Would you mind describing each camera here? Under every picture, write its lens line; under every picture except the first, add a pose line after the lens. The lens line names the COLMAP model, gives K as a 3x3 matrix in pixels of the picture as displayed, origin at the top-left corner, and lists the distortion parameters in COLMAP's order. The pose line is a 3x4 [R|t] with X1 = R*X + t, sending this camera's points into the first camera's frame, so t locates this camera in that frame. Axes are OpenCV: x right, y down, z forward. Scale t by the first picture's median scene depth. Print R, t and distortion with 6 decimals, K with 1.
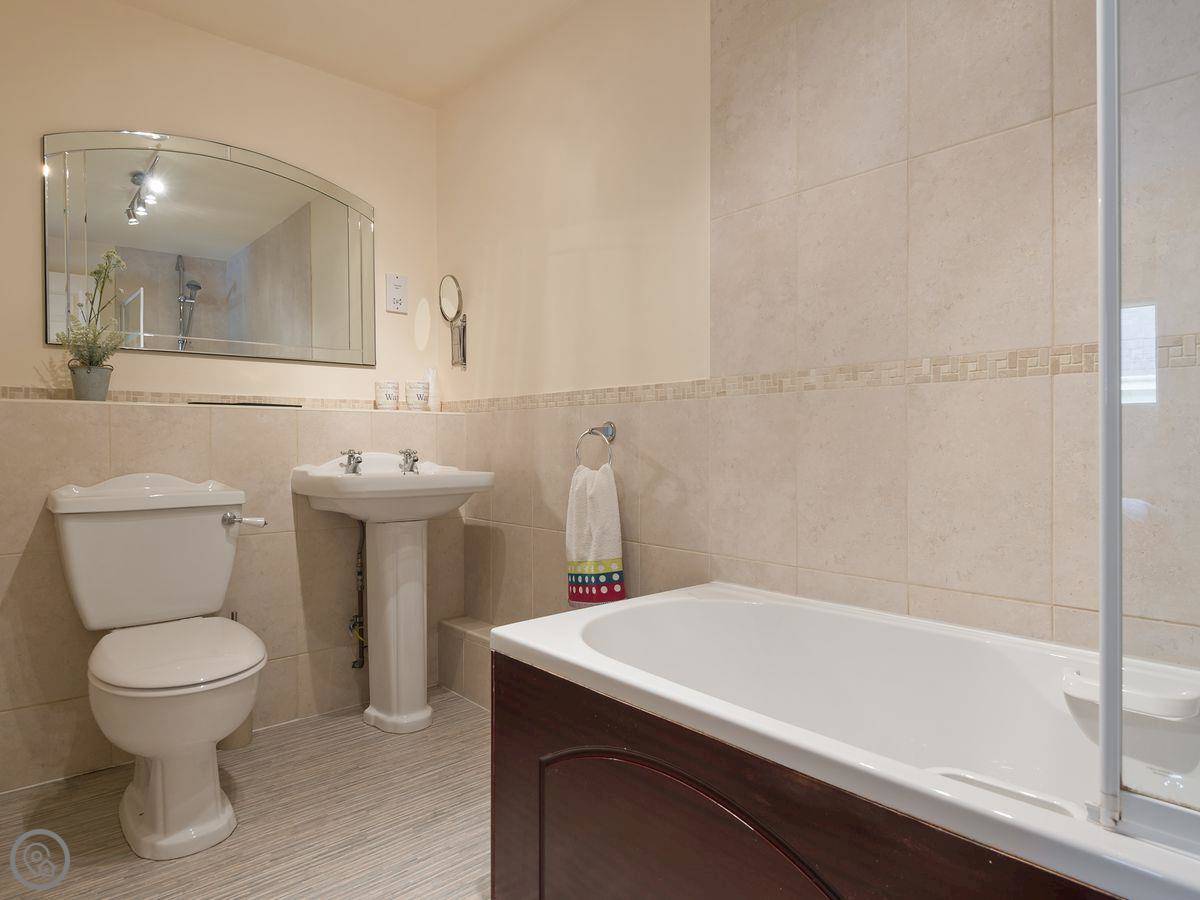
lens RADIAL K [[677.4, 0, 600.0], [0, 677.4, 450.0], [0, 0, 1]] dist [0.006012, 0.000101]
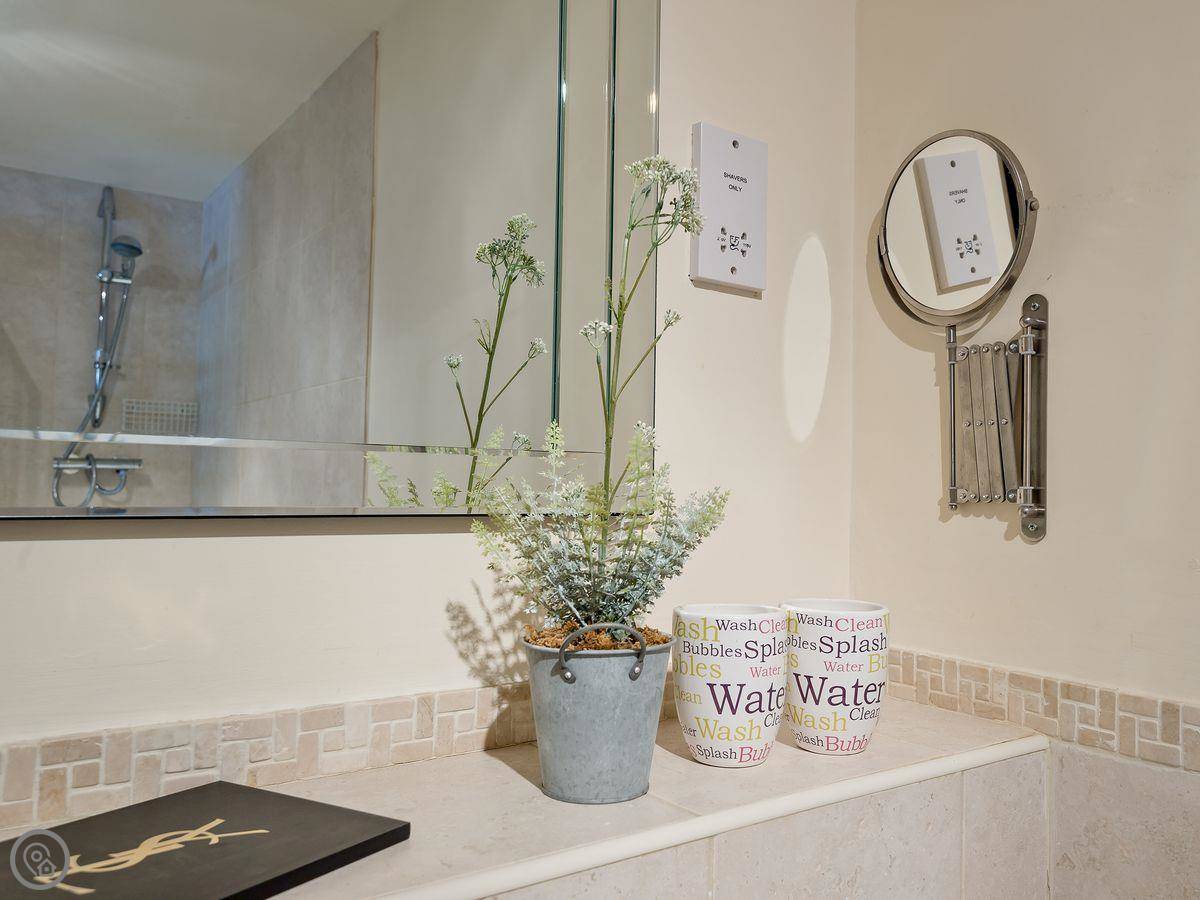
lens RADIAL K [[898.7, 0, 600.0], [0, 898.7, 450.0], [0, 0, 1]] dist [0.008243, 0.002186]
pose [[0.991803, 0.021990, -0.125870, -0.200687], [-0.028271, 0.998431, -0.048337, -0.084504], [0.124610, 0.051499, 0.990868, 0.448828]]
